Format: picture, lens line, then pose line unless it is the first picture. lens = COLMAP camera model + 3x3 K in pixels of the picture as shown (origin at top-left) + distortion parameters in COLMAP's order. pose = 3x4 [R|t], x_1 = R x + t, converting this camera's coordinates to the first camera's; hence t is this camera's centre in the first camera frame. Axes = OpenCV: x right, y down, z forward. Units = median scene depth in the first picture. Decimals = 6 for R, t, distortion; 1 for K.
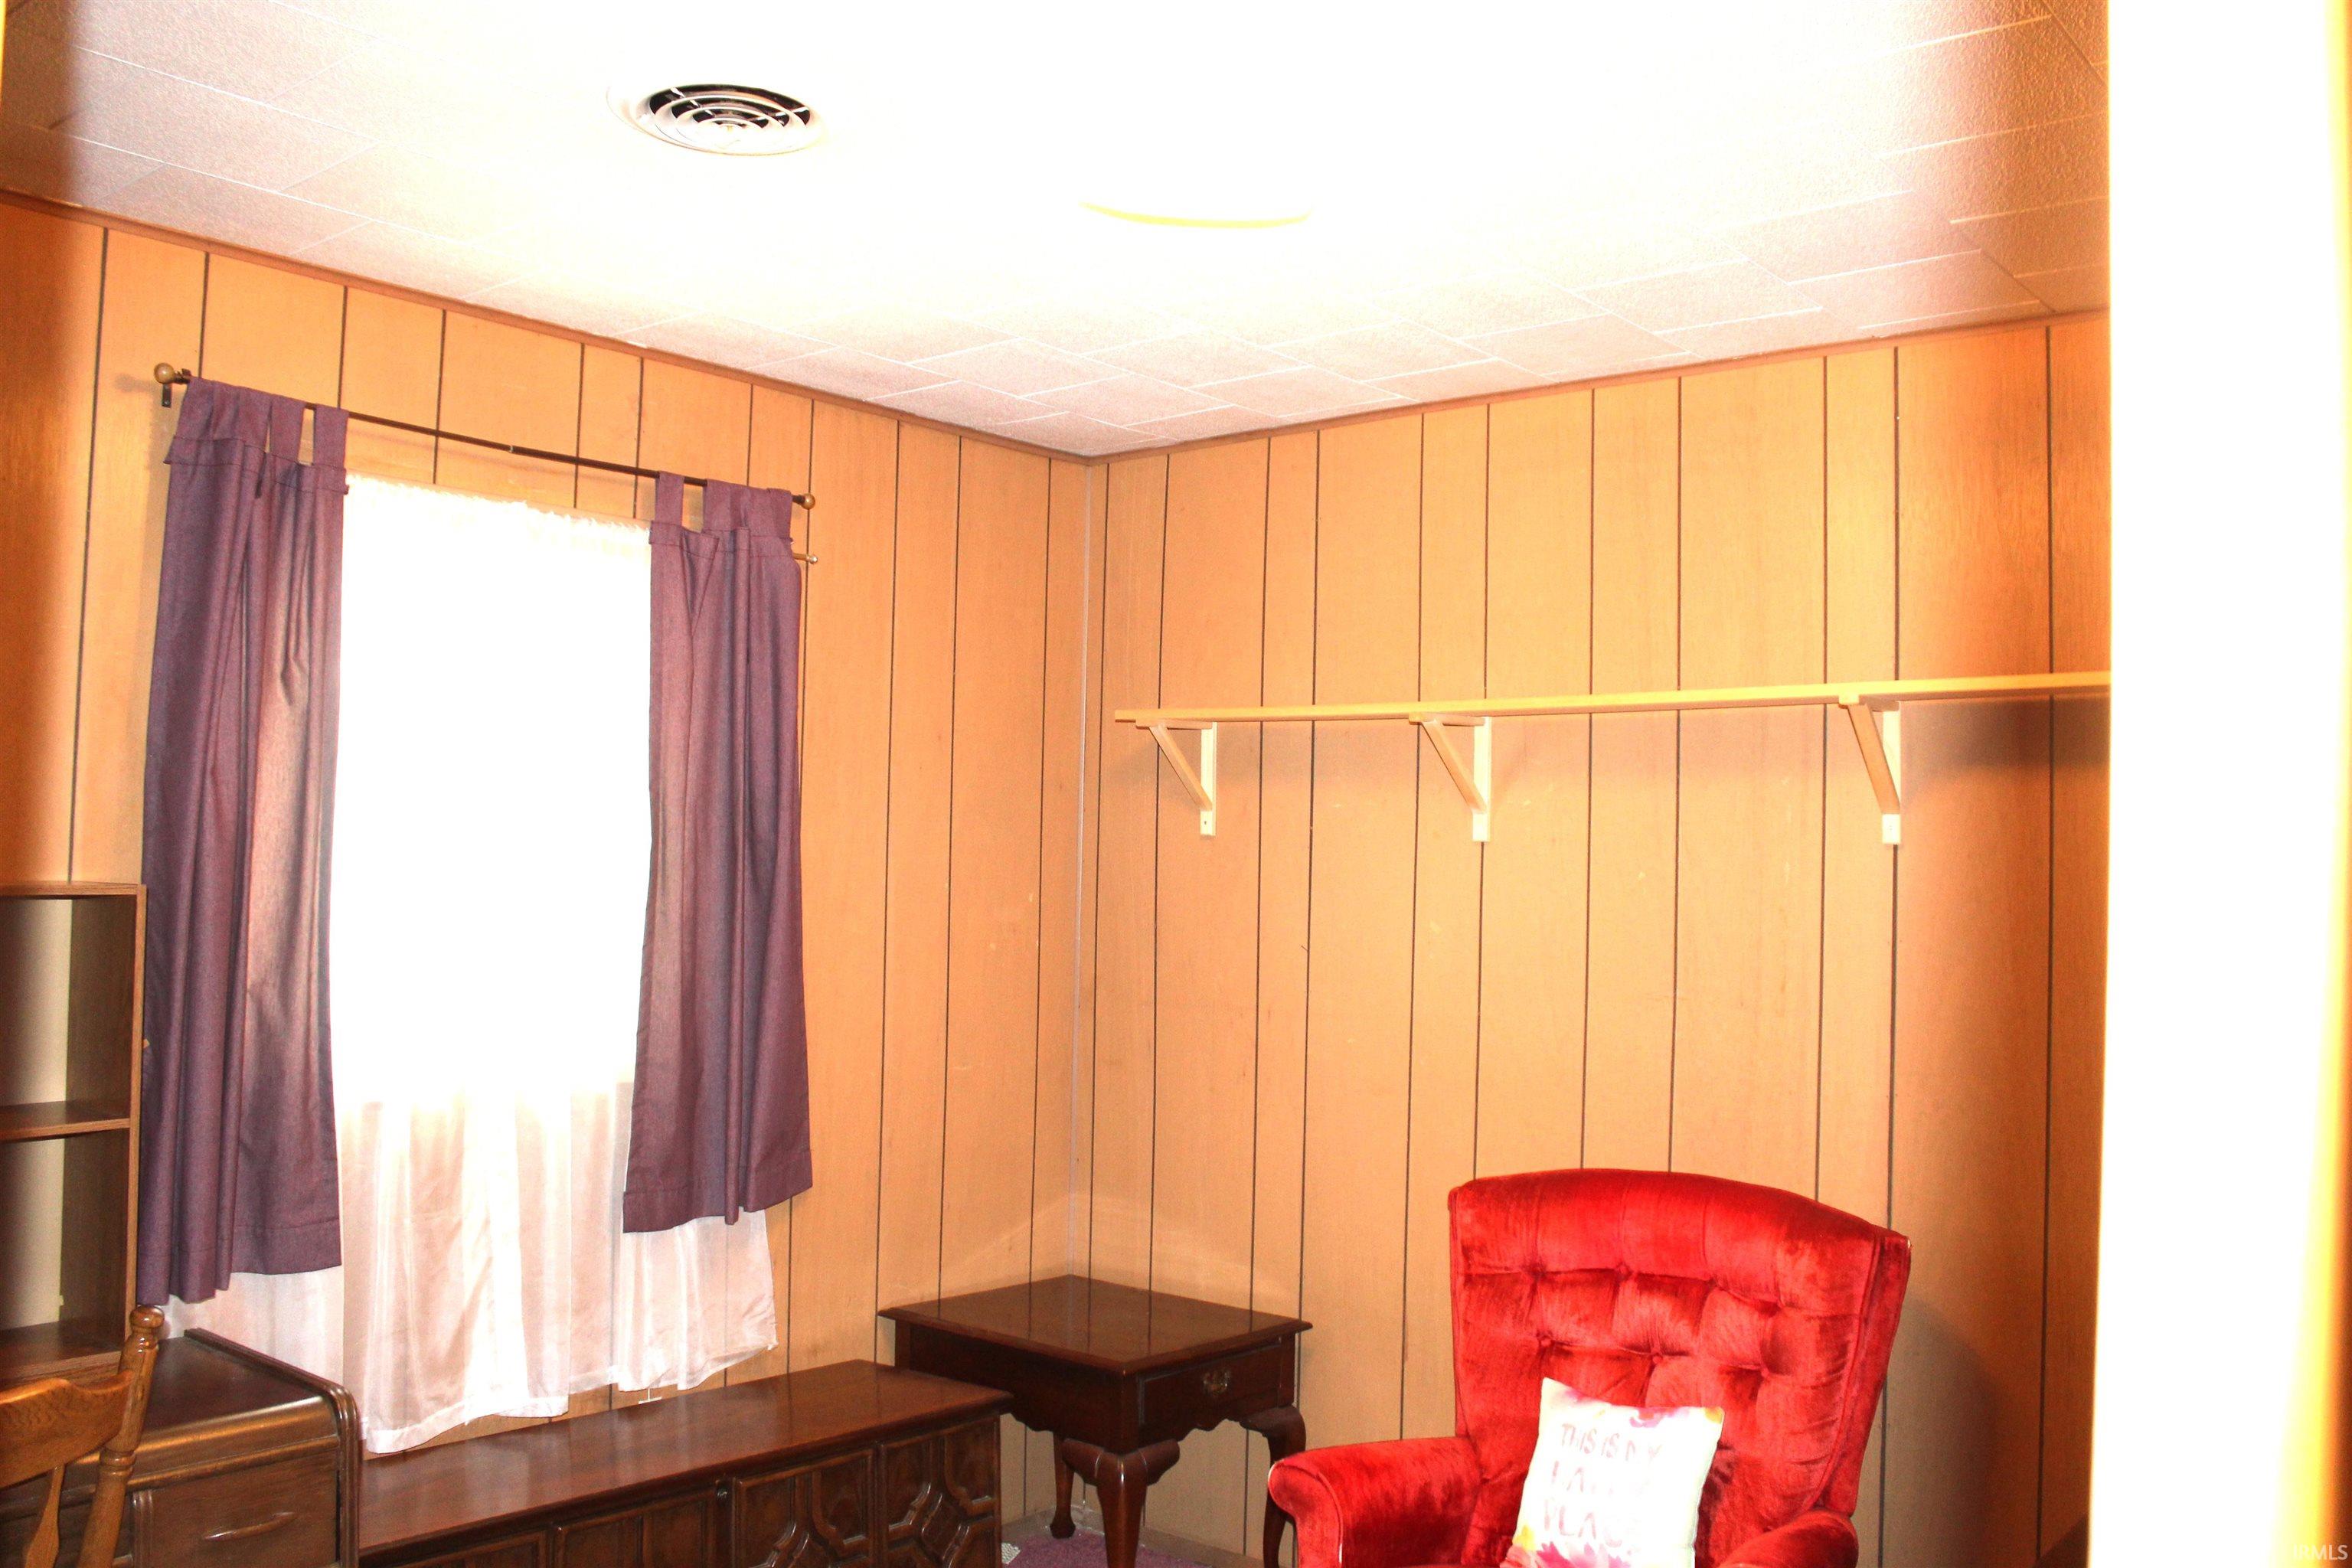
lens RADIAL K [[1965.7, 0, 1176.0], [0, 1965.7, 784.0], [0, 0, 1]] dist [-0.163284, 0.151030]
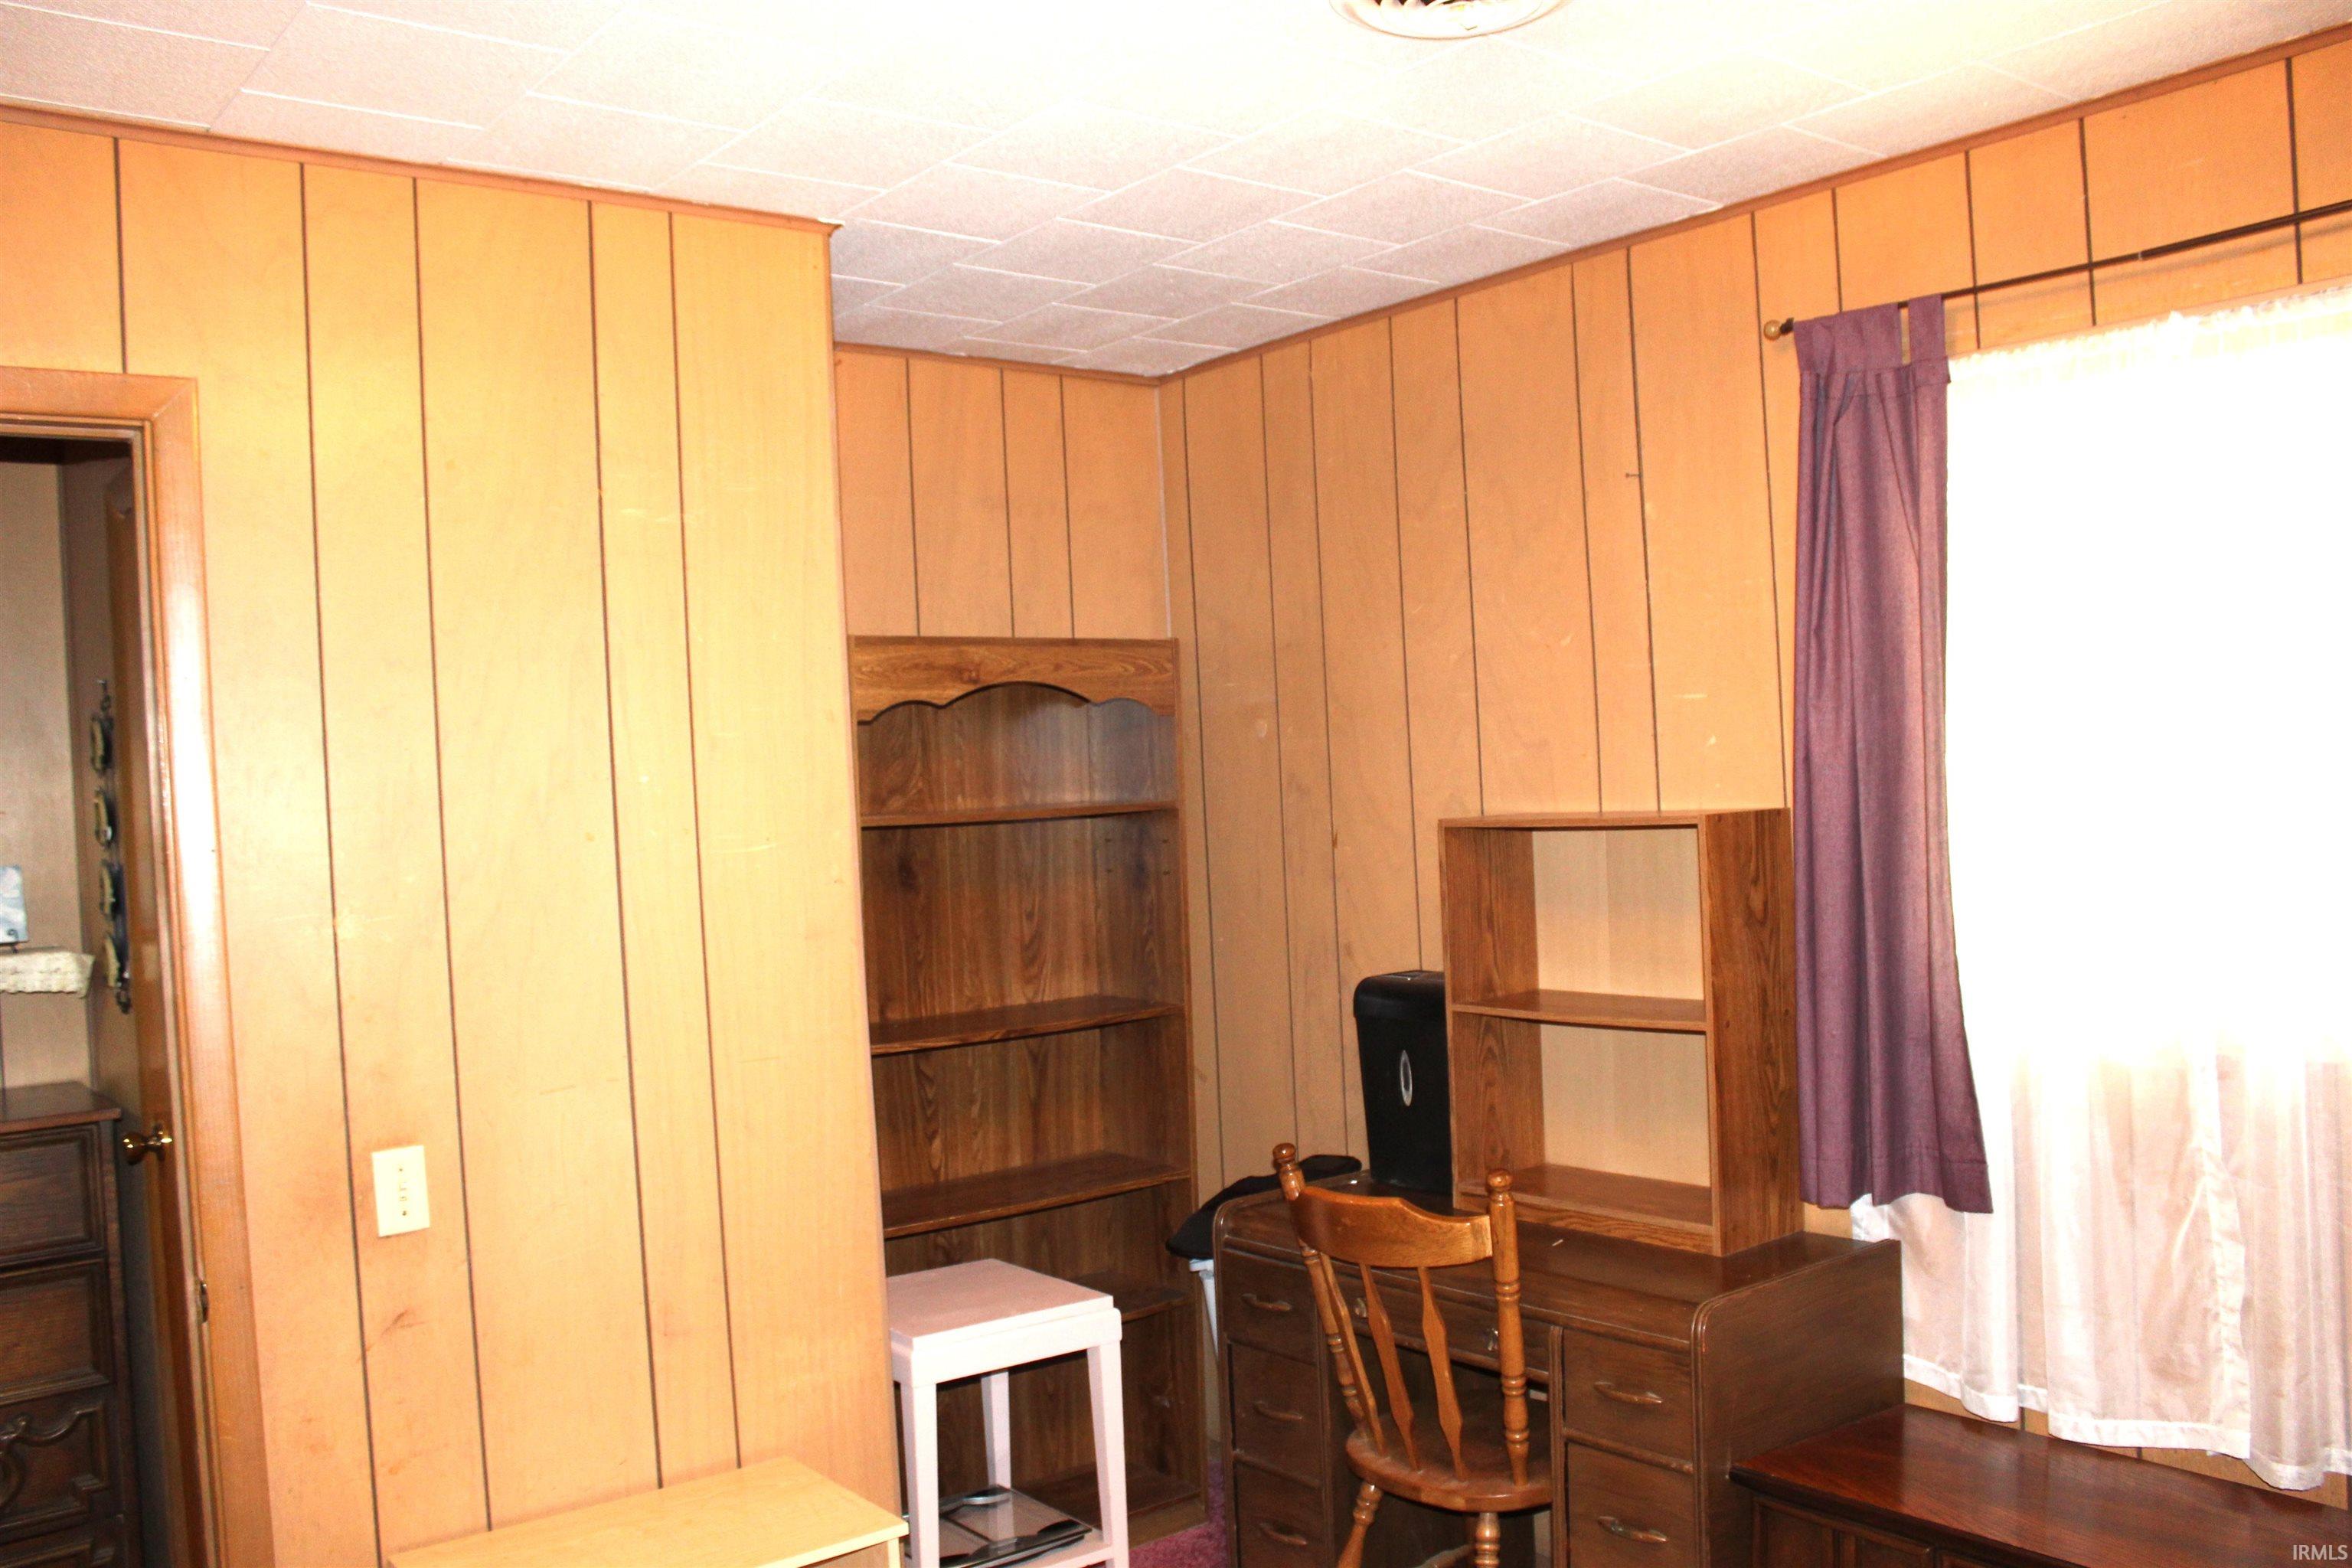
lens RADIAL K [[1965.7, 0, 1176.0], [0, 1965.7, 784.0], [0, 0, 1]] dist [-0.163284, 0.151030]
pose [[-0.227834, -0.006423, -0.973679, 0.524458], [0.080055, 0.996469, -0.025305, 0.033952], [0.970404, -0.083713, -0.226515, 0.786541]]
